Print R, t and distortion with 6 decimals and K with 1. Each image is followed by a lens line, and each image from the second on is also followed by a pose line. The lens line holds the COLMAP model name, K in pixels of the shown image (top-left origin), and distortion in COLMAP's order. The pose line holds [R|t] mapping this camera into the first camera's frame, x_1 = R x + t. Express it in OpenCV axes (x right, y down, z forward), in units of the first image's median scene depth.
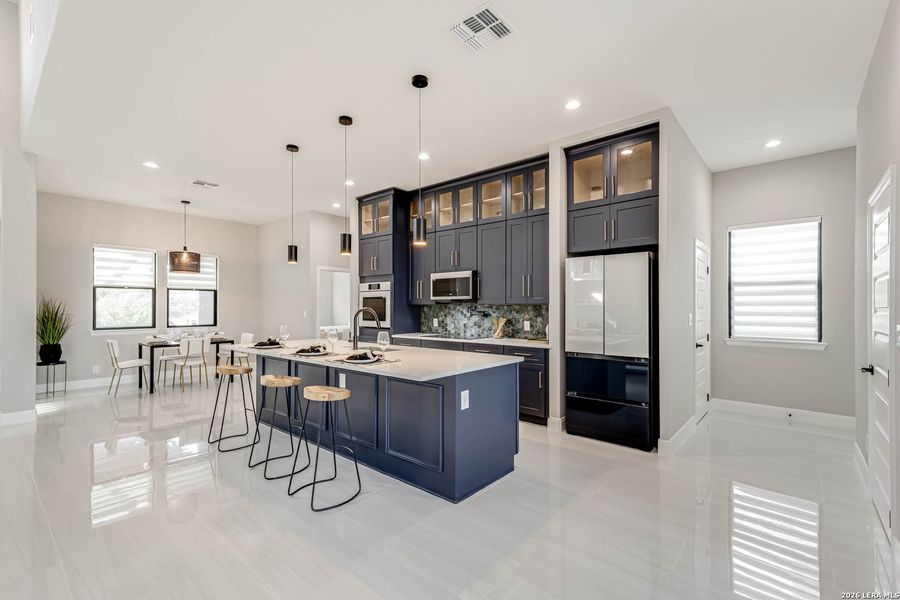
lens RADIAL K [[400.7, 0, 446.5], [0, 400.7, 304.5], [0, 0, 1]] dist [0.031926, -0.001441]
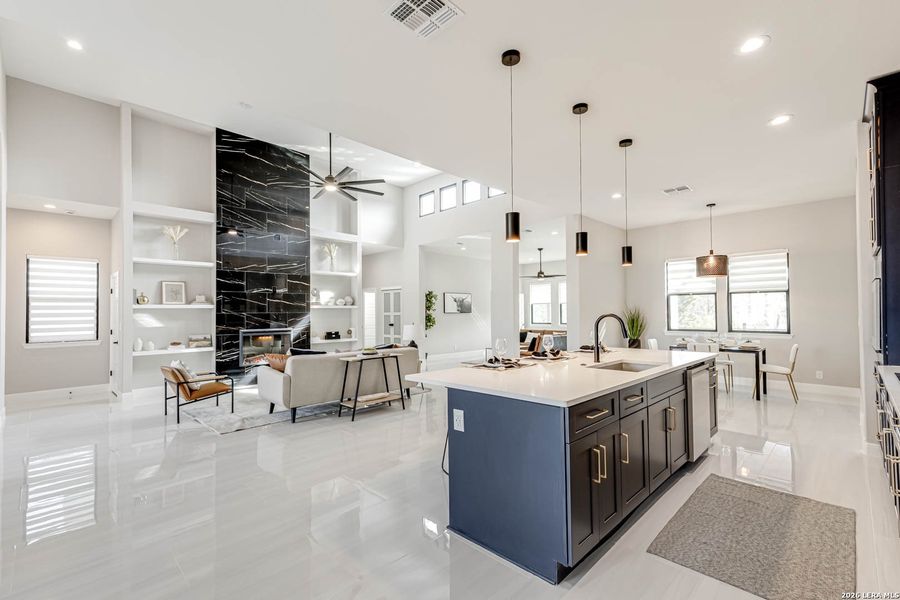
lens RADIAL K [[400.7, 0, 446.2], [0, 400.7, 303.4], [0, 0, 1]] dist [0.031926, -0.001441]
pose [[-0.061457, -0.023812, -0.997826, 0.463522], [0.015017, 0.999580, -0.024779, 0.001765], [0.997997, -0.016507, -0.061073, 0.513127]]
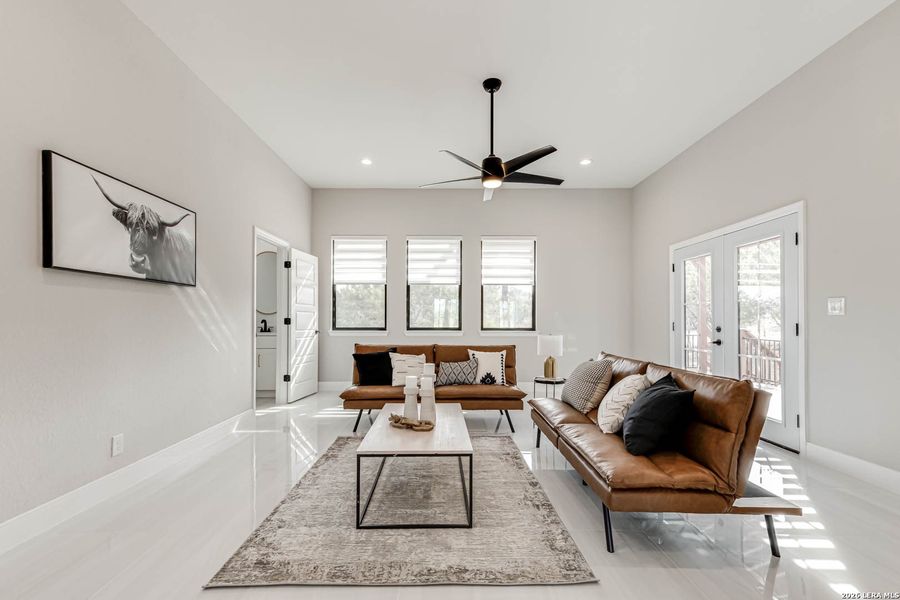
lens RADIAL K [[400.7, 0, 452.5], [0, 400.7, 313.8], [0, 0, 1]] dist [0.031926, -0.001441]
pose [[0.678052, -0.005876, -0.734990, -1.134097], [0.002416, 0.999980, -0.005766, 0.042855], [0.735010, 0.002134, 0.678053, 0.391650]]
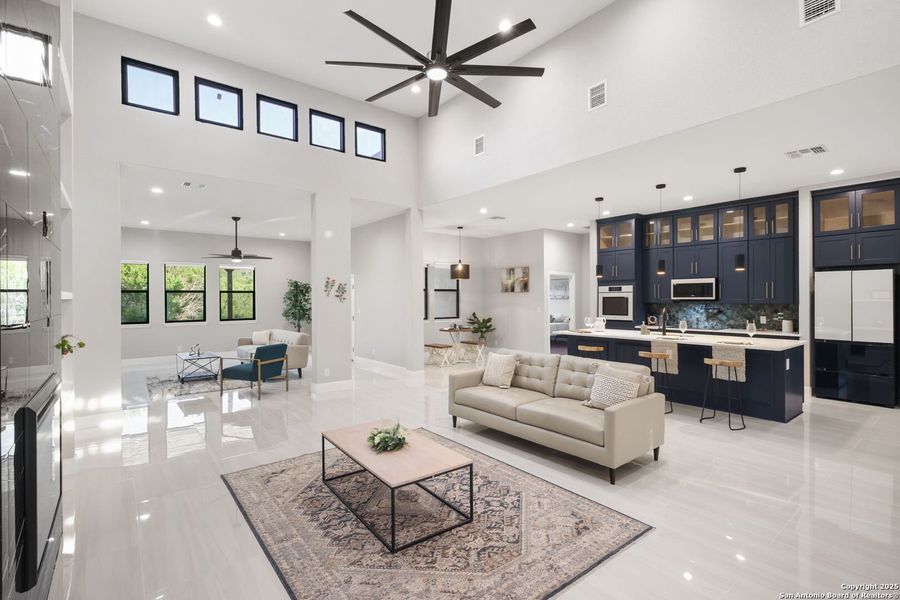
lens RADIAL K [[422.8, 0, 450.6], [0, 422.8, 299.9], [0, 0, 1]] dist [0.002166, 0.001151]
pose [[0.983820, -0.002185, -0.179148, -0.516692], [0.004333, 0.999923, 0.011600, -0.030699], [0.179109, -0.012189, 0.983754, -0.506265]]
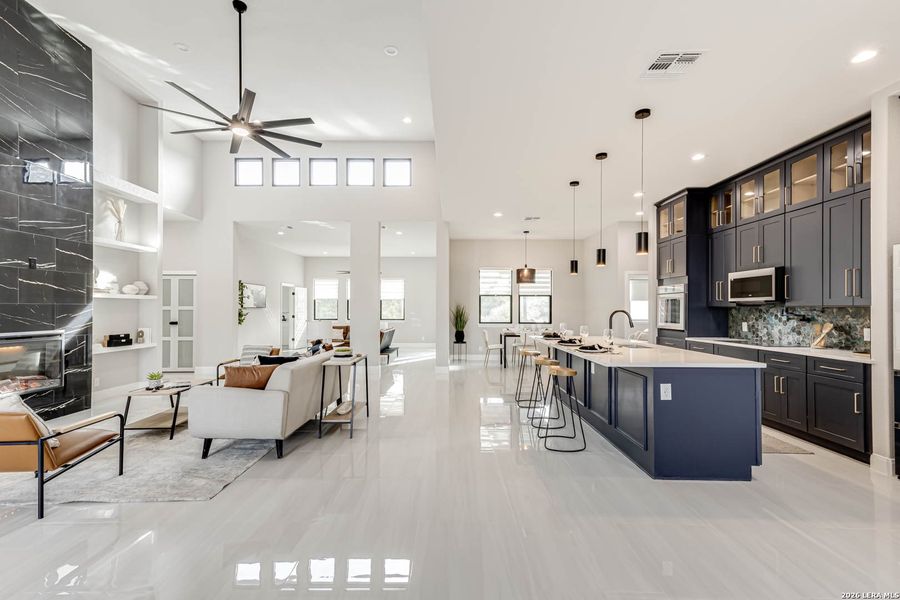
lens RADIAL K [[400.7, 0, 448.1], [0, 400.7, 303.0], [0, 0, 1]] dist [0.031926, -0.001441]
pose [[0.655125, -0.008915, -0.755468, 0.251060], [0.002307, 0.999949, -0.009800, -0.000808], [0.755517, 0.004677, 0.655112, -0.100954]]
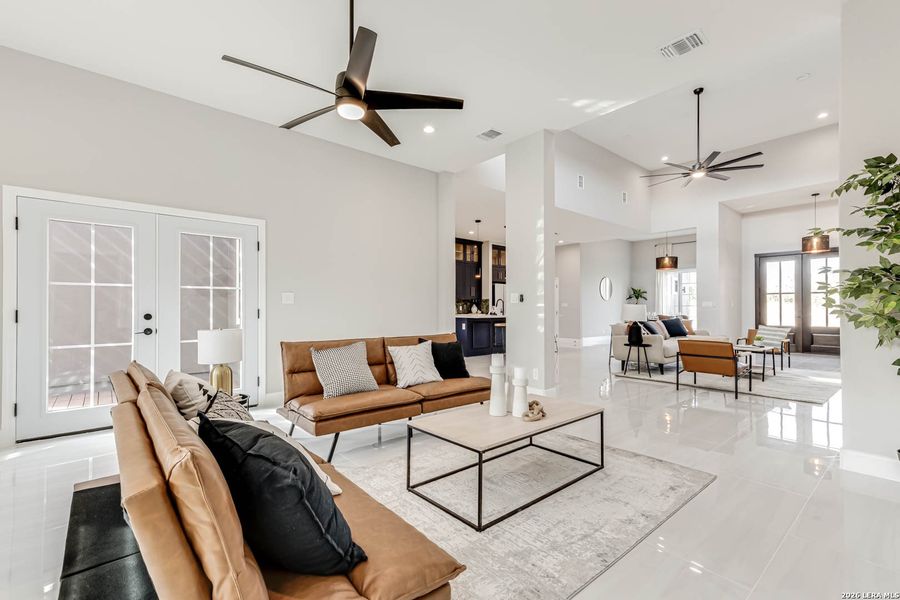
lens RADIAL K [[422.8, 0, 449.5], [0, 422.8, 304.3], [0, 0, 1]] dist [0.002166, 0.001151]
pose [[0.137919, 0.009804, 0.990395, -2.066623], [-0.008281, 0.999927, -0.008745, 0.049005], [-0.990409, -0.006995, 0.137990, 0.675129]]
